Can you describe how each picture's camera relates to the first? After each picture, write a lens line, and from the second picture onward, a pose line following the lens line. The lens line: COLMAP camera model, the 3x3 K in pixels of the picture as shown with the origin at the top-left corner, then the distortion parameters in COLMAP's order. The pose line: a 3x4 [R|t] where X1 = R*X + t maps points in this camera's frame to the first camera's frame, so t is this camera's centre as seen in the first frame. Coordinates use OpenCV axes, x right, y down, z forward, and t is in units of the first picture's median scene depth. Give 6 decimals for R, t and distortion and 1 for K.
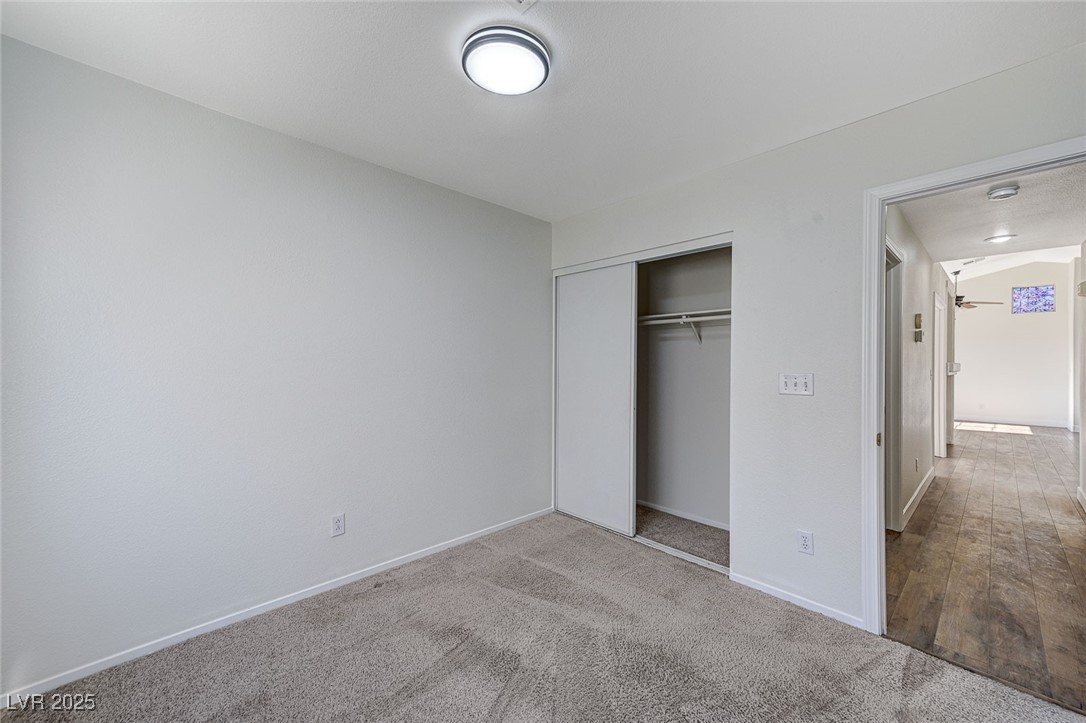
lens RADIAL K [[426.5, 0, 551.2], [0, 426.5, 362.6], [0, 0, 1]] dist [0.039977, 0.000113]
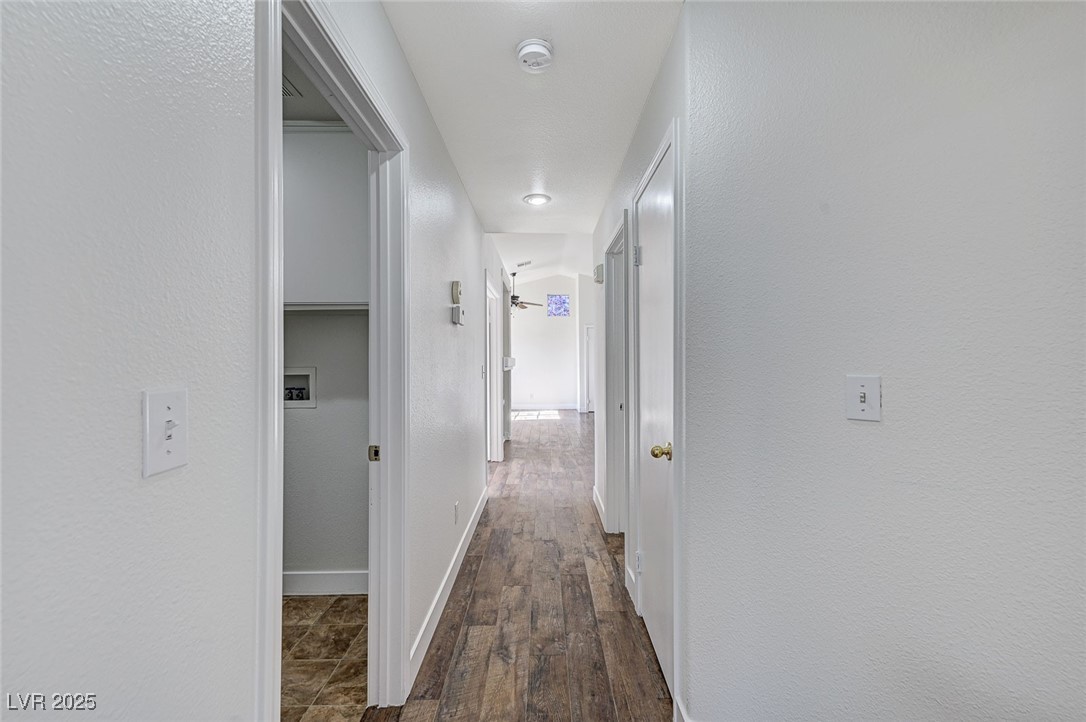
lens RADIAL K [[439.5, 0, 541.2], [0, 439.5, 365.2], [0, 0, 1]] dist [-0.001523, 0.000025]
pose [[0.704842, -0.017731, 0.709143, 0.300880], [0.009021, 0.999831, 0.016034, 0.002211], [-0.709307, -0.004904, 0.704882, 0.293858]]
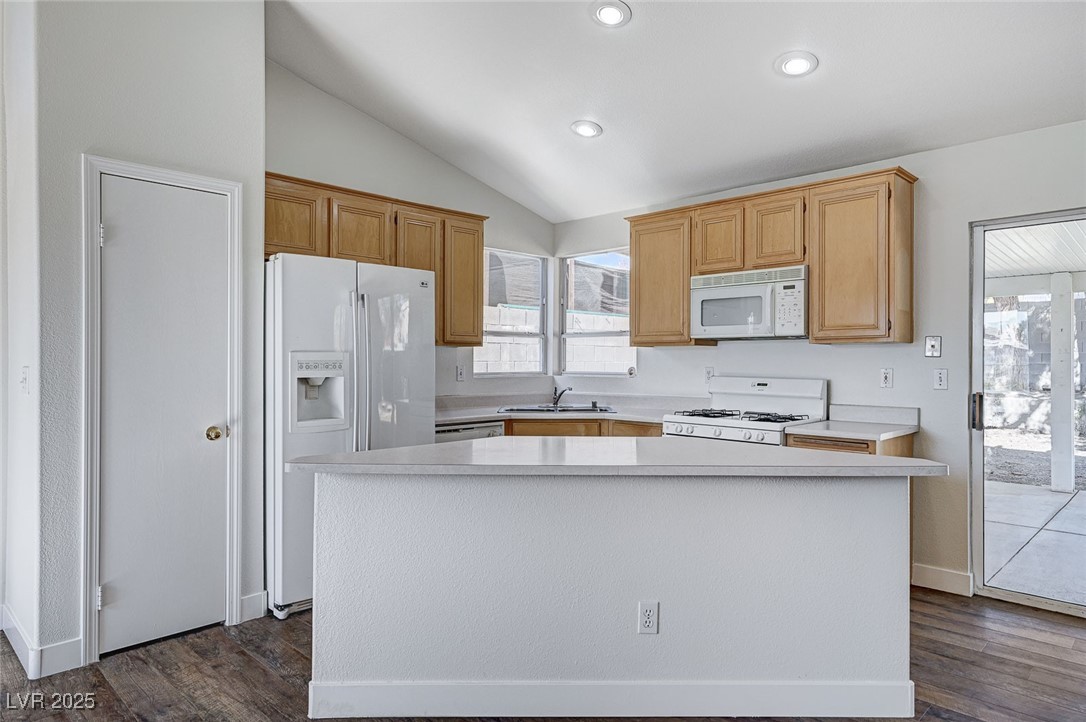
lens RADIAL K [[663.4, 0, 544.3], [0, 663.4, 360.8], [0, 0, 1]] dist [0.004288, 0.002466]
pose [[-0.015044, -0.006539, 0.999865, 1.198541], [-0.004980, 0.999967, 0.006464, 0.009167], [-0.999874, -0.004883, -0.015076, 1.085883]]
